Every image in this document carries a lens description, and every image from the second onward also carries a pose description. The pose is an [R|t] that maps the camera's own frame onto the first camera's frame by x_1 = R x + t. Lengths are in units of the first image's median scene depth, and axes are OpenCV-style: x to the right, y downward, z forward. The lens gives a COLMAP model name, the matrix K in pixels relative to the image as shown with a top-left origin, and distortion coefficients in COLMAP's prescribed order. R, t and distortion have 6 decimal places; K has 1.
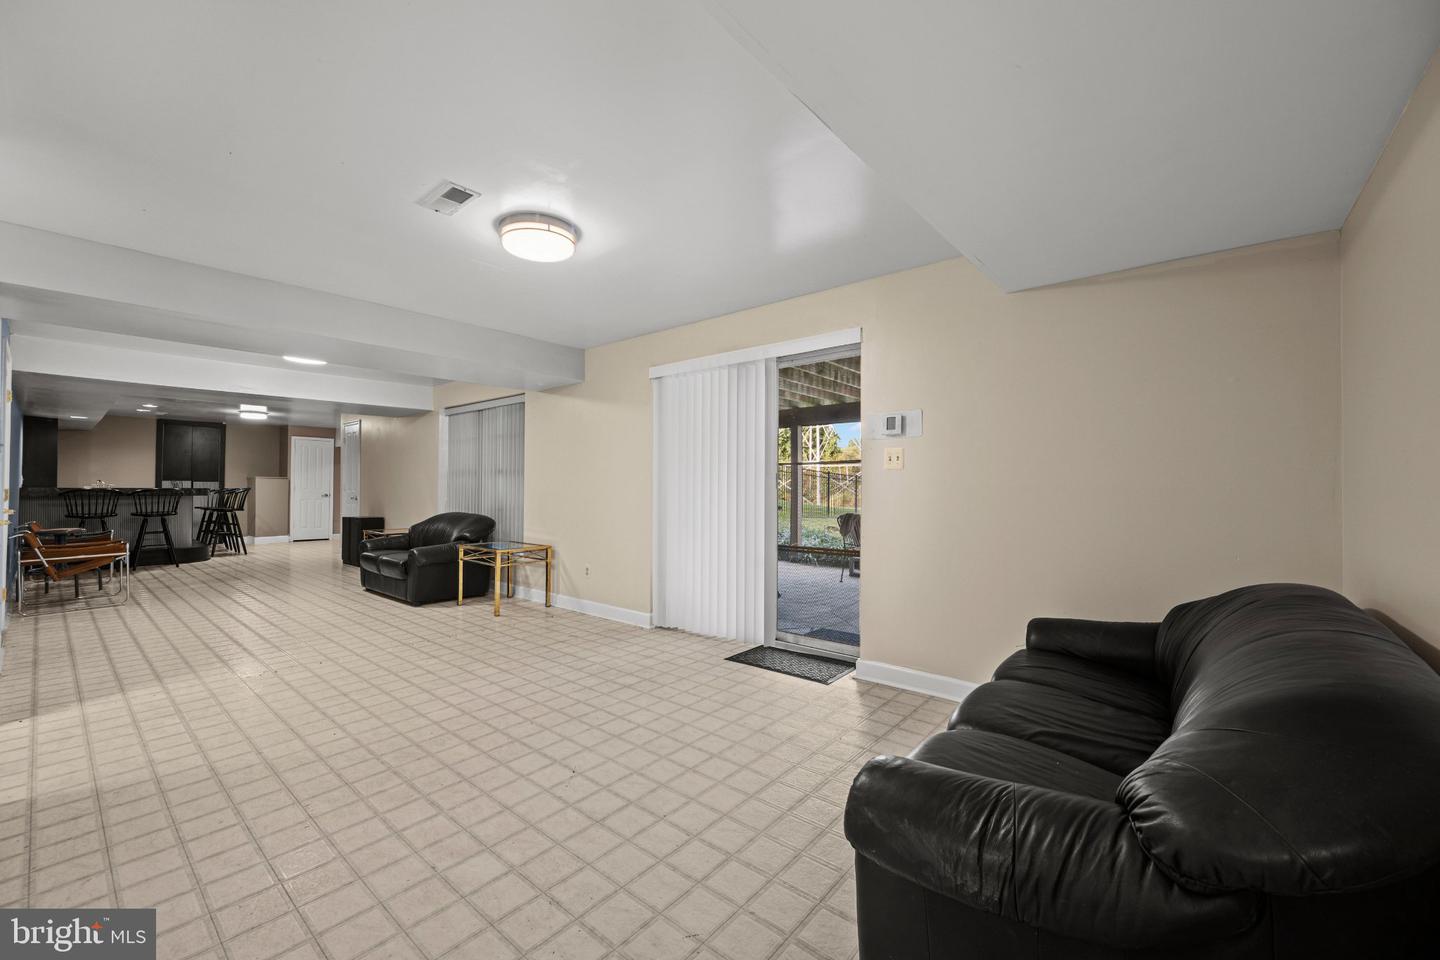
lens RADIAL K [[585.4, 0, 720.8], [0, 585.4, 493.1], [0, 0, 1]] dist [-0.004160, 0.000473]
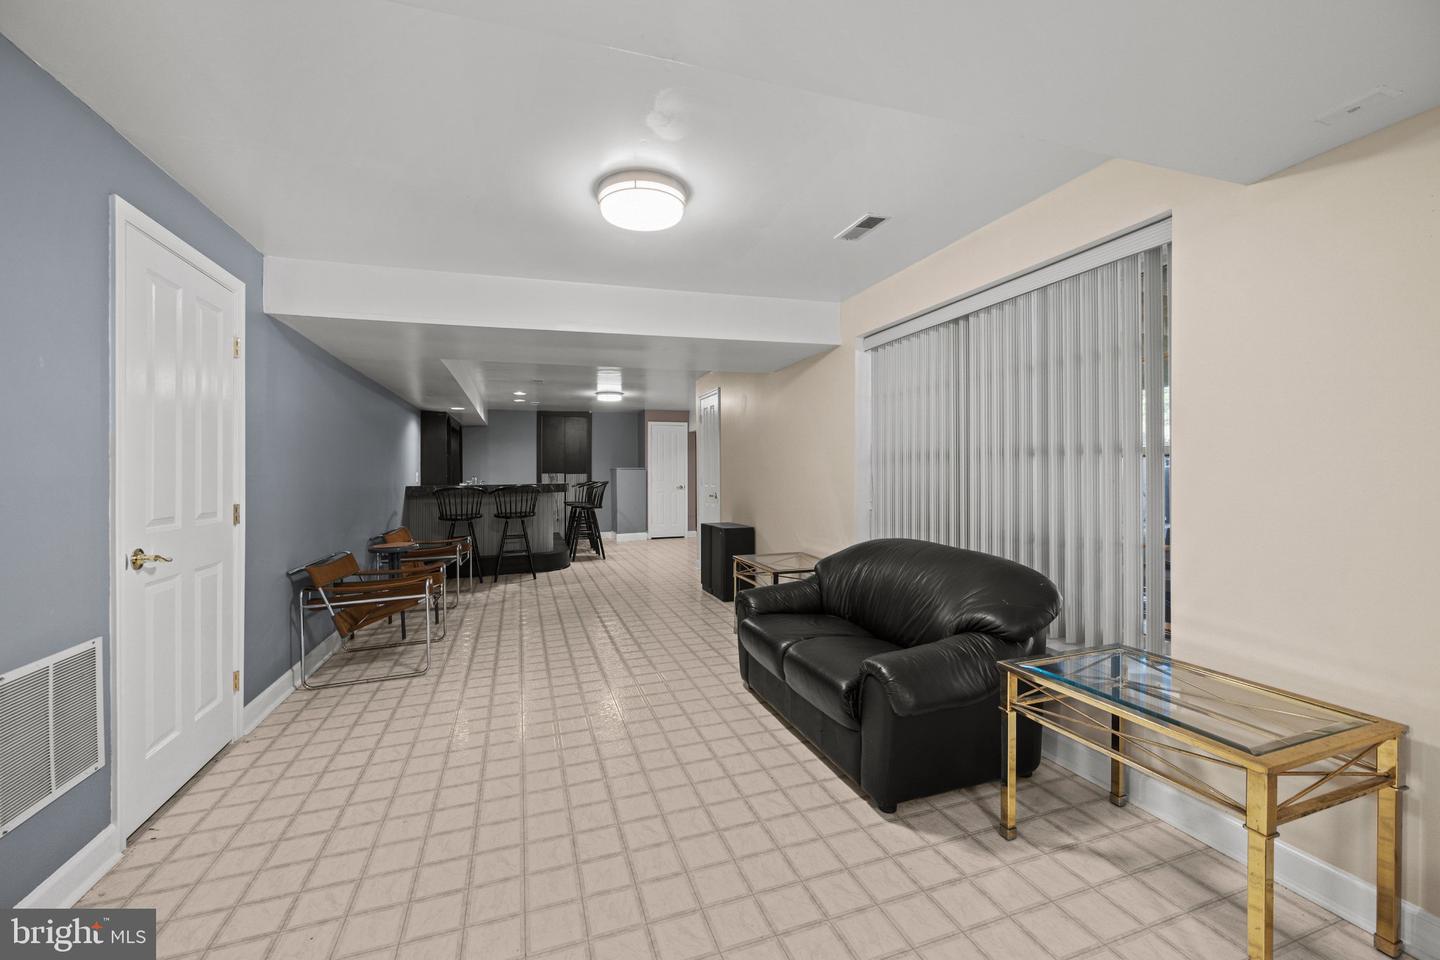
lens RADIAL K [[585.4, 0, 717.4], [0, 585.4, 475.2], [0, 0, 1]] dist [-0.004160, 0.000473]
pose [[0.862141, -0.011704, -0.506533, -0.237512], [0.011406, 0.999928, -0.003691, -0.013976], [0.506540, -0.002595, 0.862213, 0.349625]]
